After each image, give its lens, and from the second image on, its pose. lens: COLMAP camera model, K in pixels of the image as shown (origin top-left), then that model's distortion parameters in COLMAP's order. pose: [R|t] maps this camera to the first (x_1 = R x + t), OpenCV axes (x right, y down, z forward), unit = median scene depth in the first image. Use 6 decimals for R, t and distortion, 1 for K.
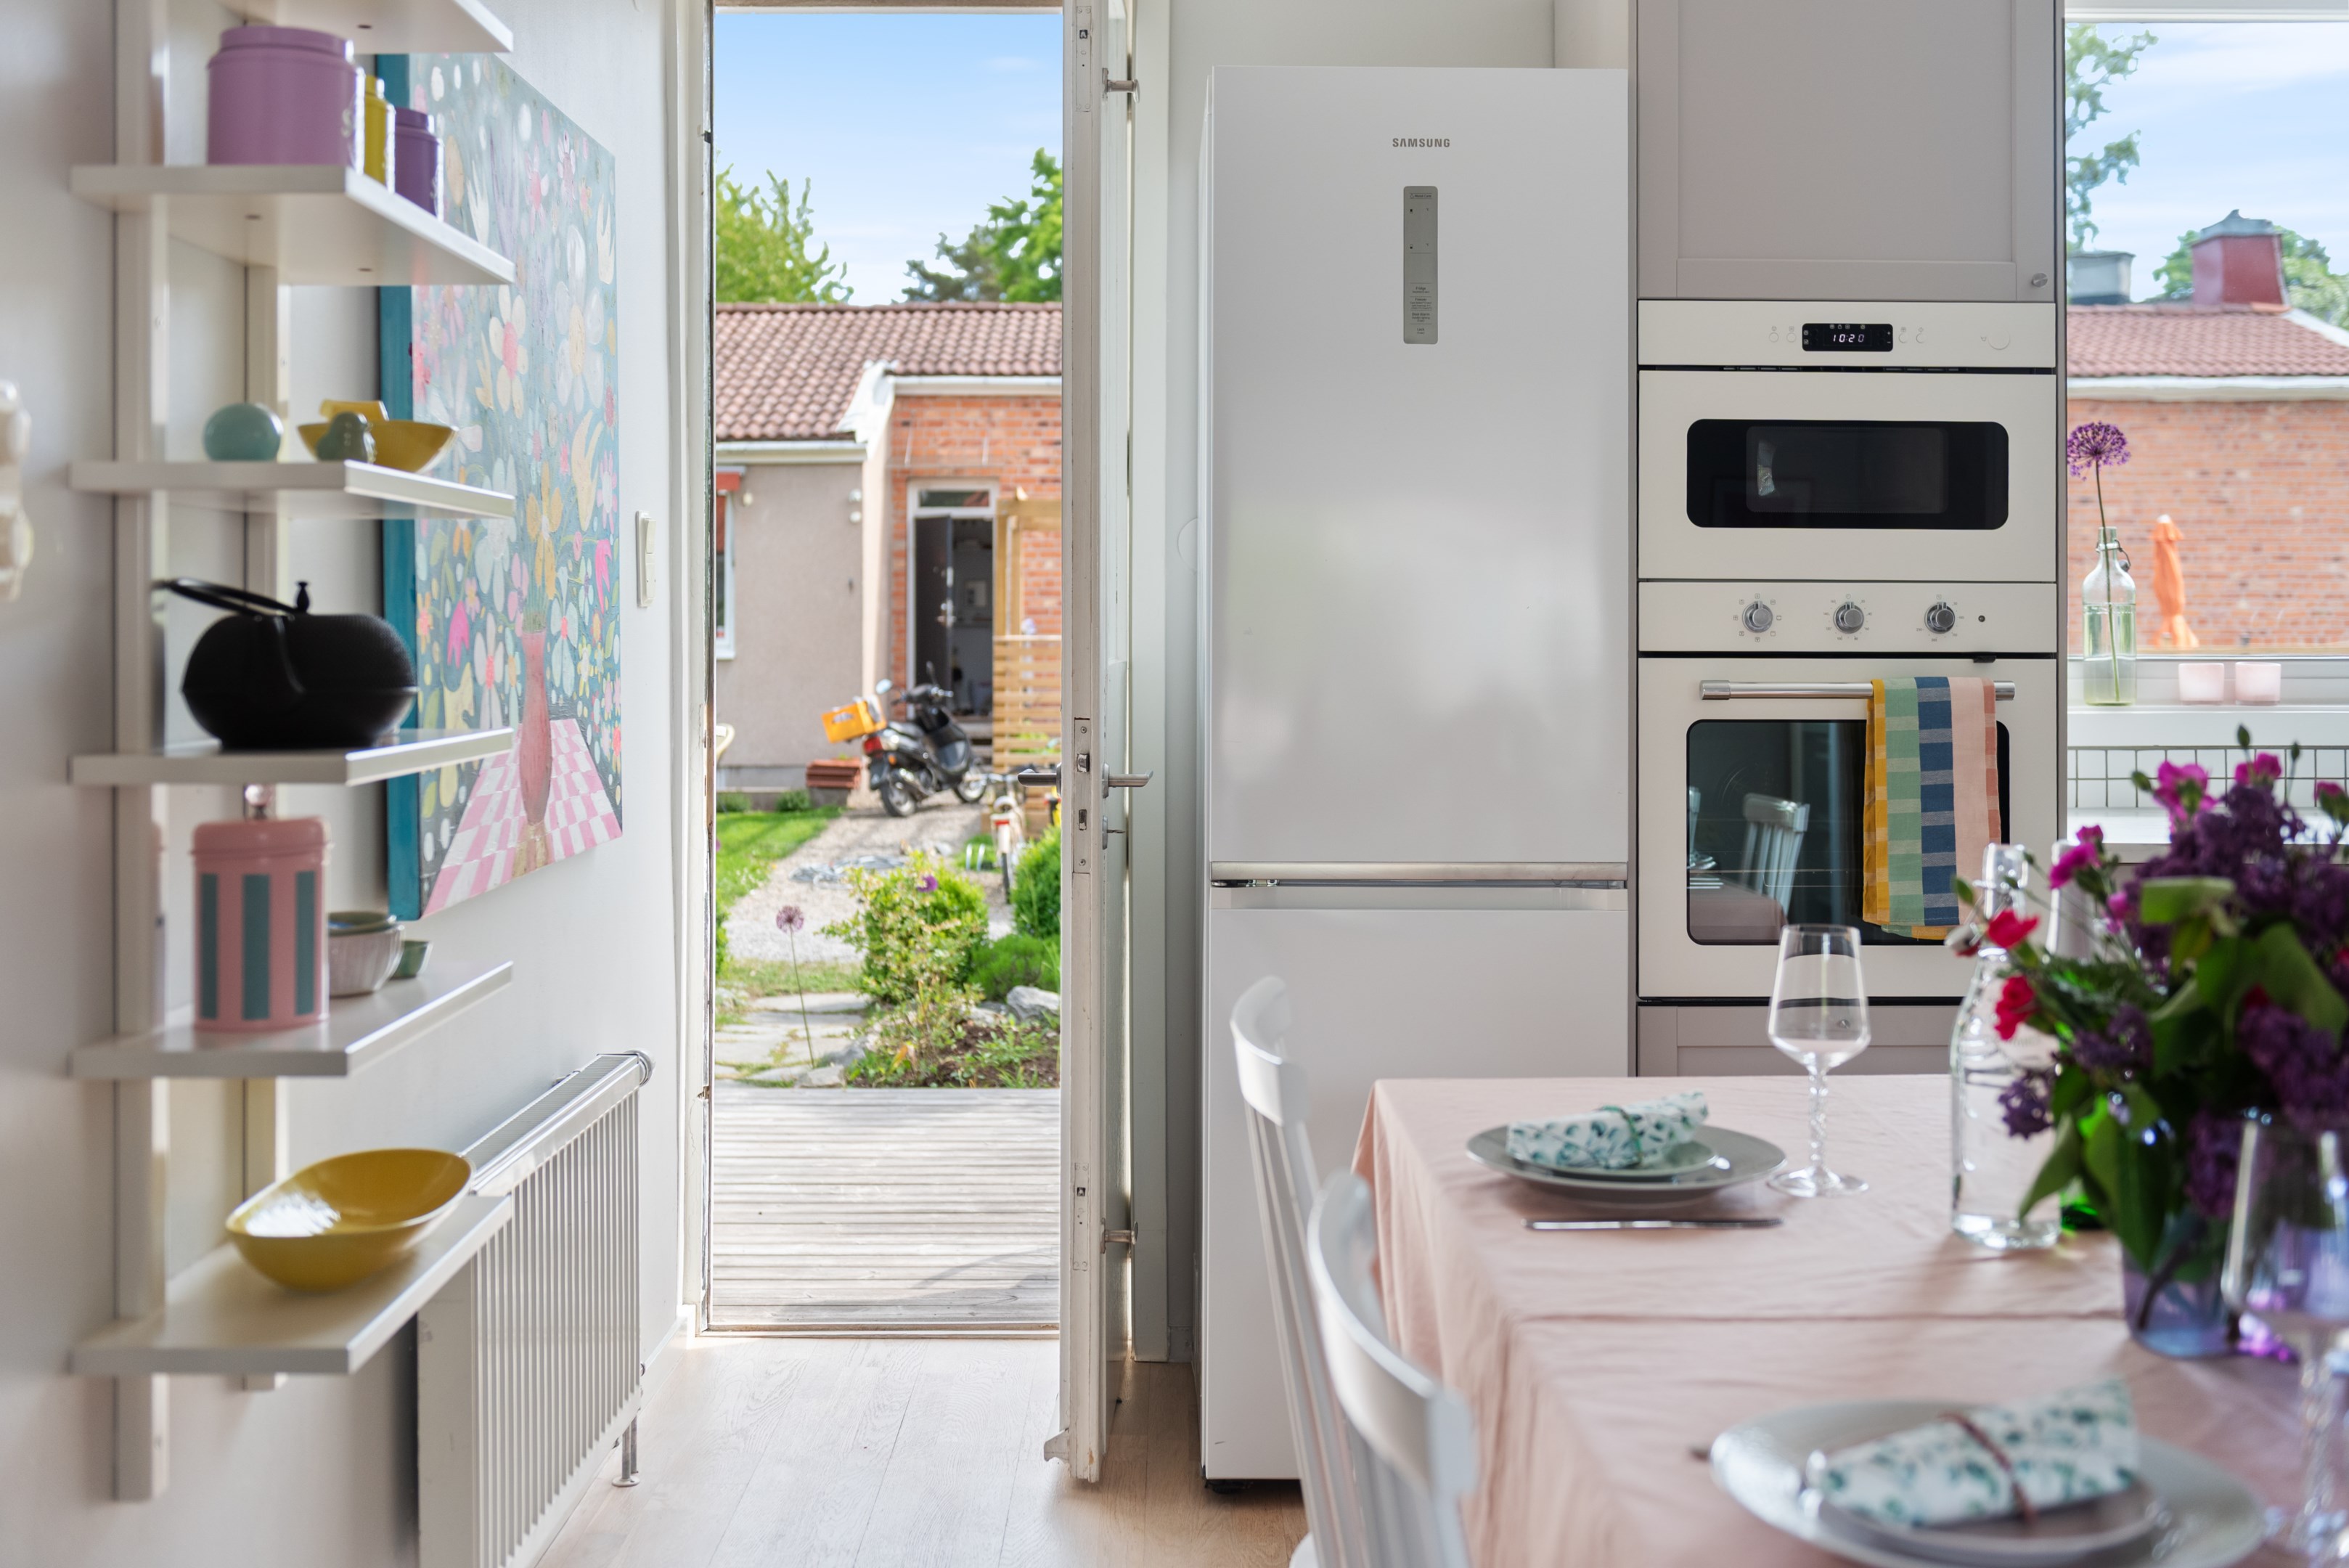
lens RADIAL K [[2497.8, 0, 1163.5], [0, 2497.8, 592.8], [0, 0, 1]] dist [0.017106, 0.001156]
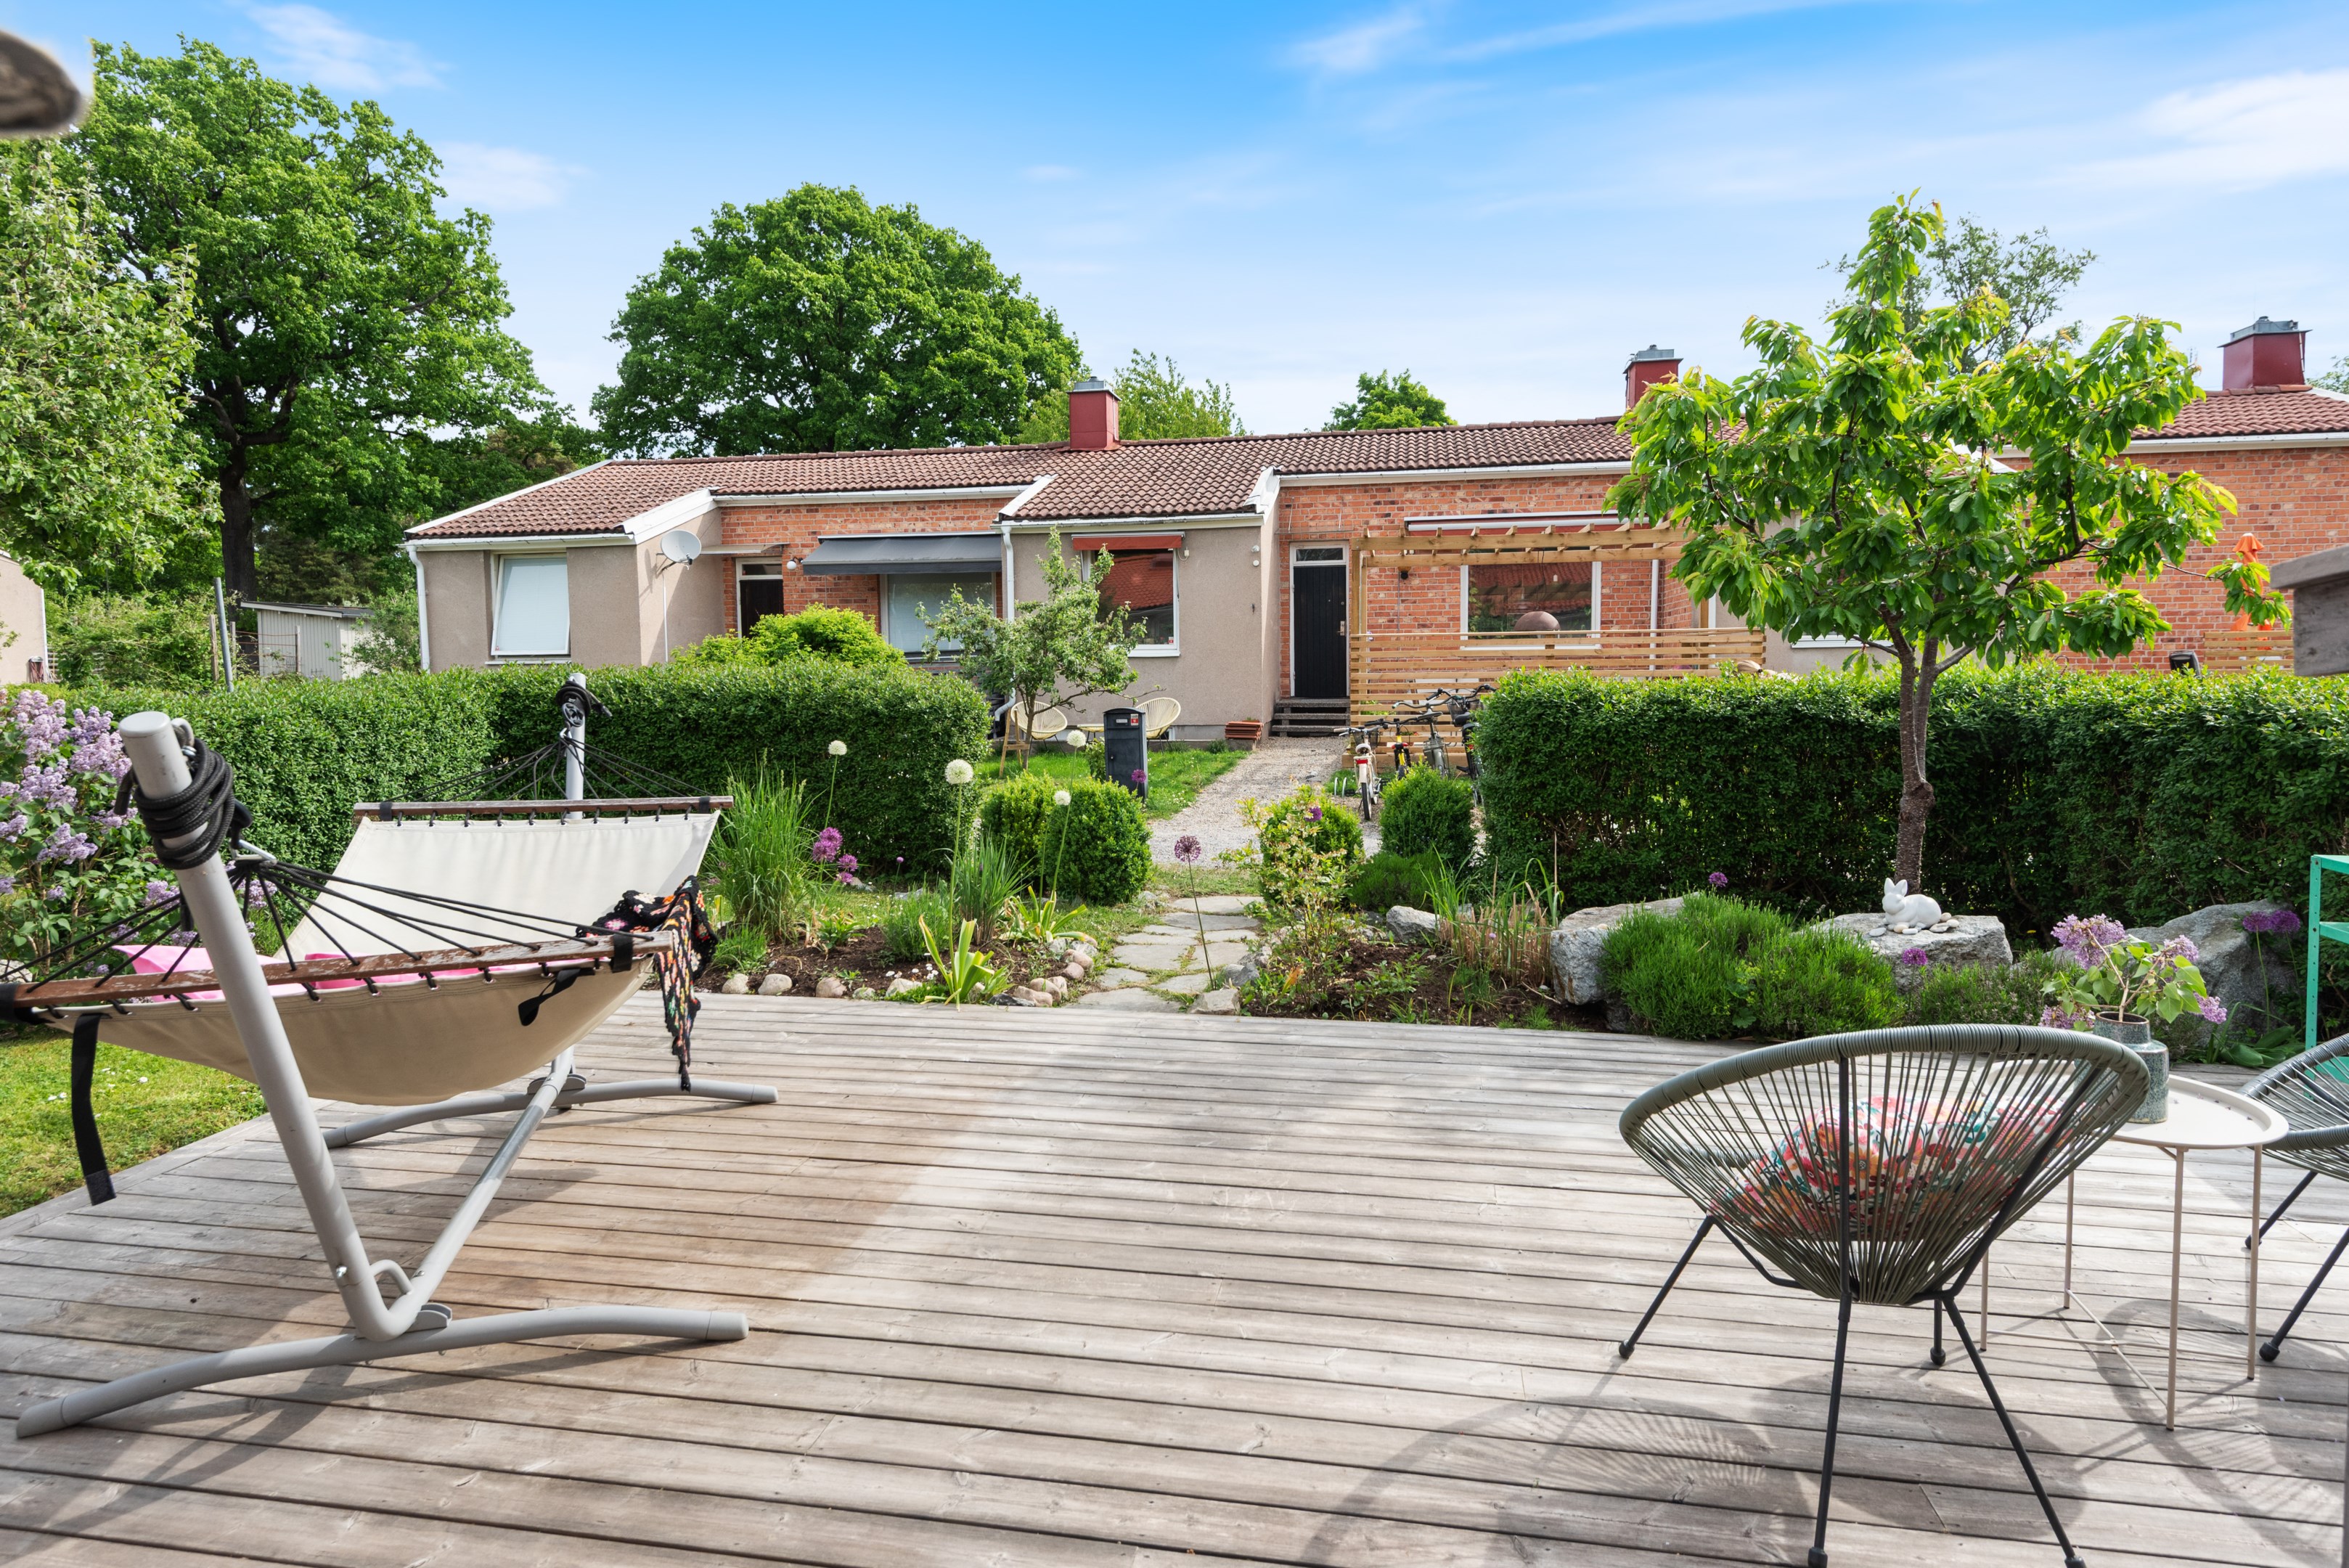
lens RADIAL K [[1322.5, 0, 1175.1], [0, 1322.5, 689.7], [0, 0, 1]] dist [0.021119, -0.000029]
pose [[0.982335, -0.006095, -0.187030, -0.027810], [0.012956, 0.999286, 0.035483, 0.024571], [0.186680, -0.037279, 0.981713, 0.257262]]
